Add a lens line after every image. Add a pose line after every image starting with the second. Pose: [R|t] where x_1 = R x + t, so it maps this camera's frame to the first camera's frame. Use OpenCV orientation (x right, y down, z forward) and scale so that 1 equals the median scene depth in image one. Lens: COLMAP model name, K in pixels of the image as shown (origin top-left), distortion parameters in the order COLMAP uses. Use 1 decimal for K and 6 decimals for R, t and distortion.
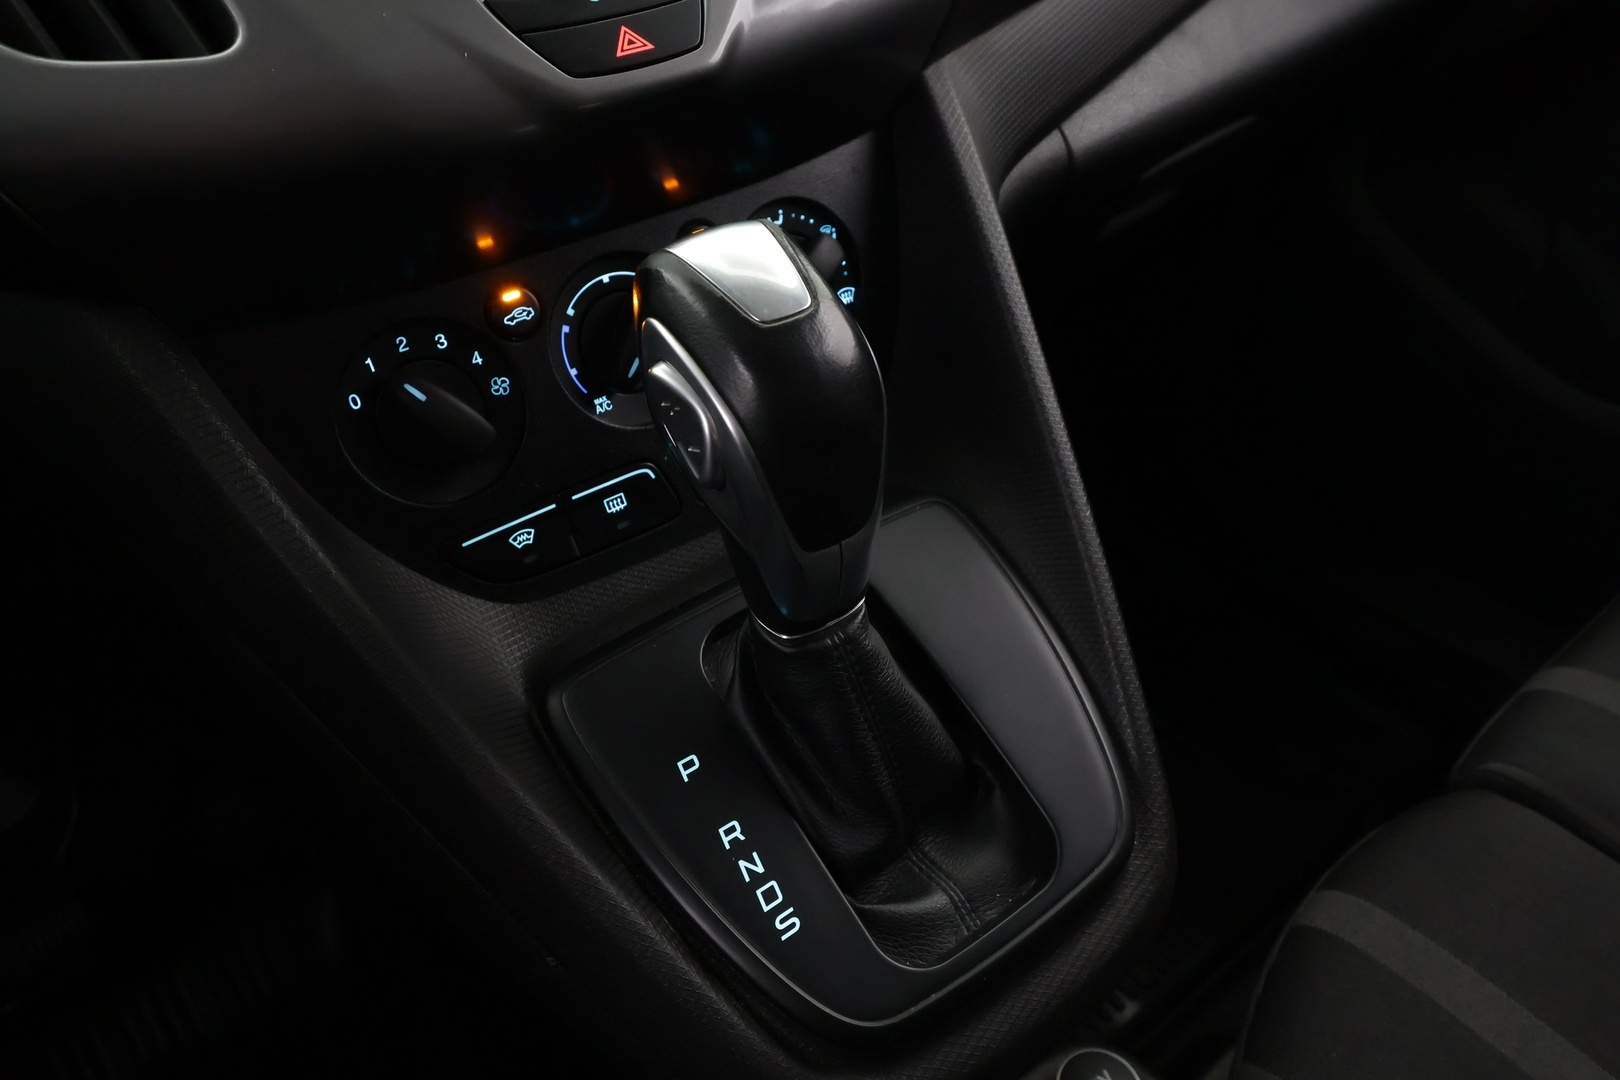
lens RADIAL K [[1127.0, 0, 816.1], [0, 1127.0, 535.2], [0, 0, 1]] dist [0.017095, -0.000720]
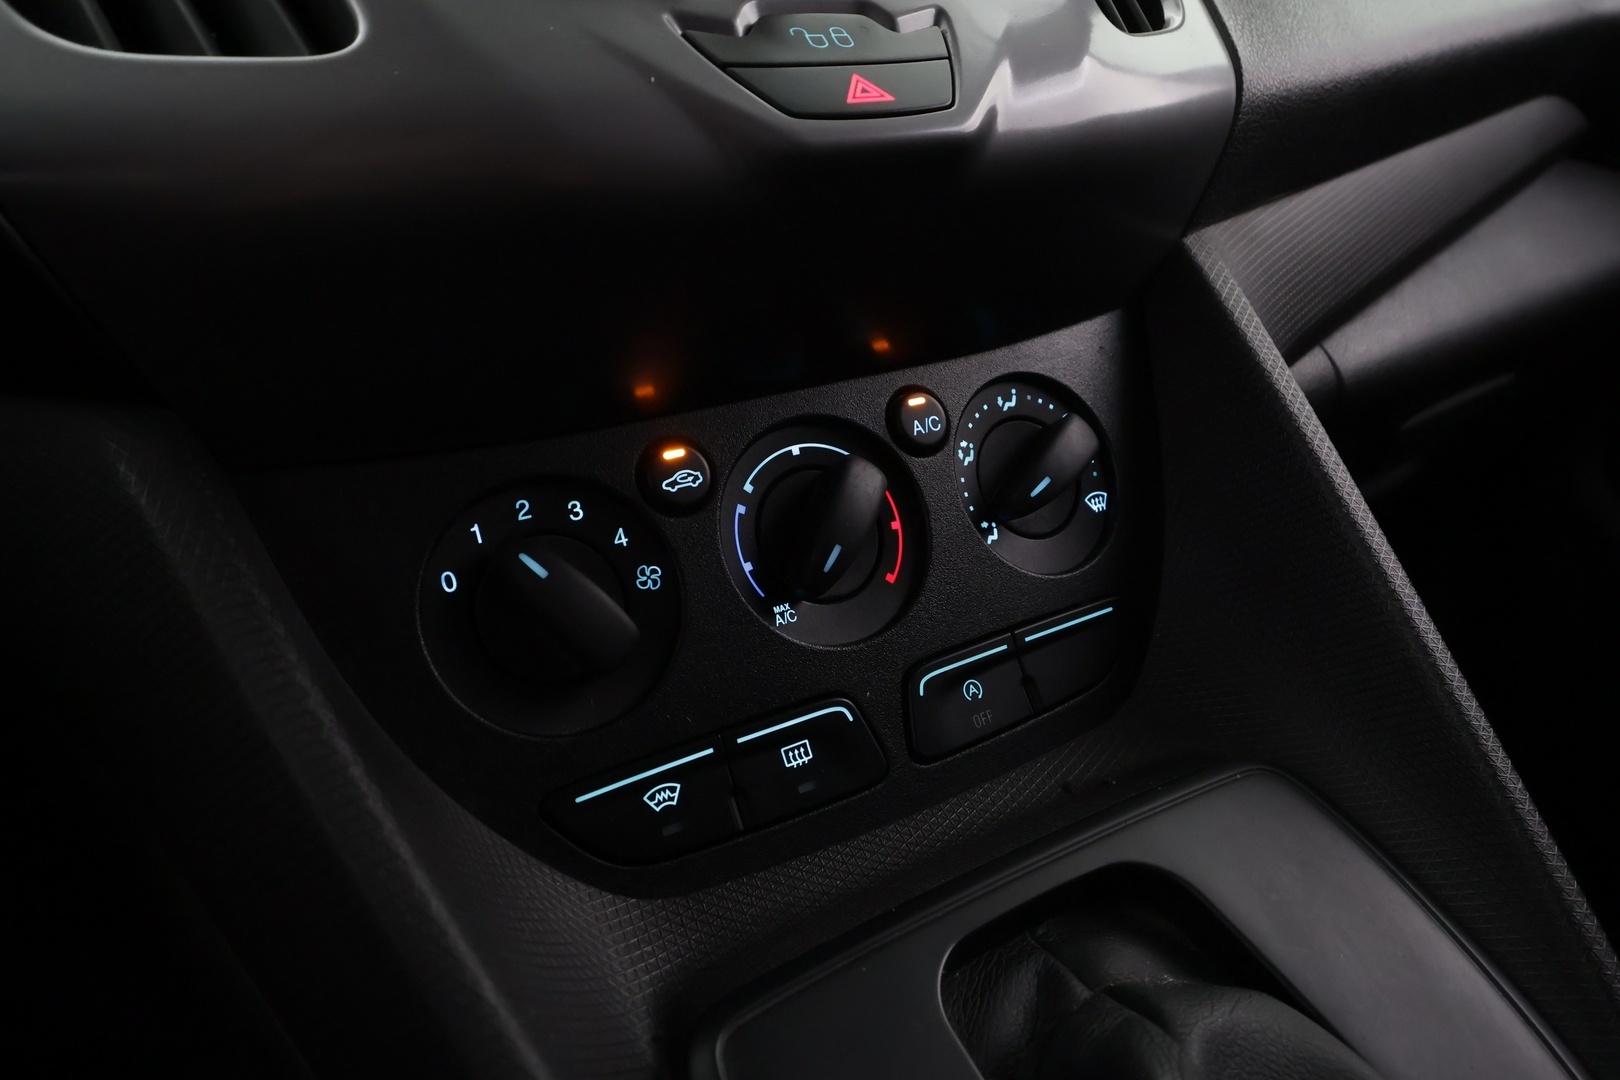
lens RADIAL K [[1127.0, 0, 818.6], [0, 1127.0, 531.2], [0, 0, 1]] dist [0.017095, -0.000720]
pose [[0.995548, -0.004318, -0.094152, -0.104431], [-0.027129, 0.943545, -0.330131, 0.073639], [0.090262, 0.331216, 0.939228, 0.325612]]
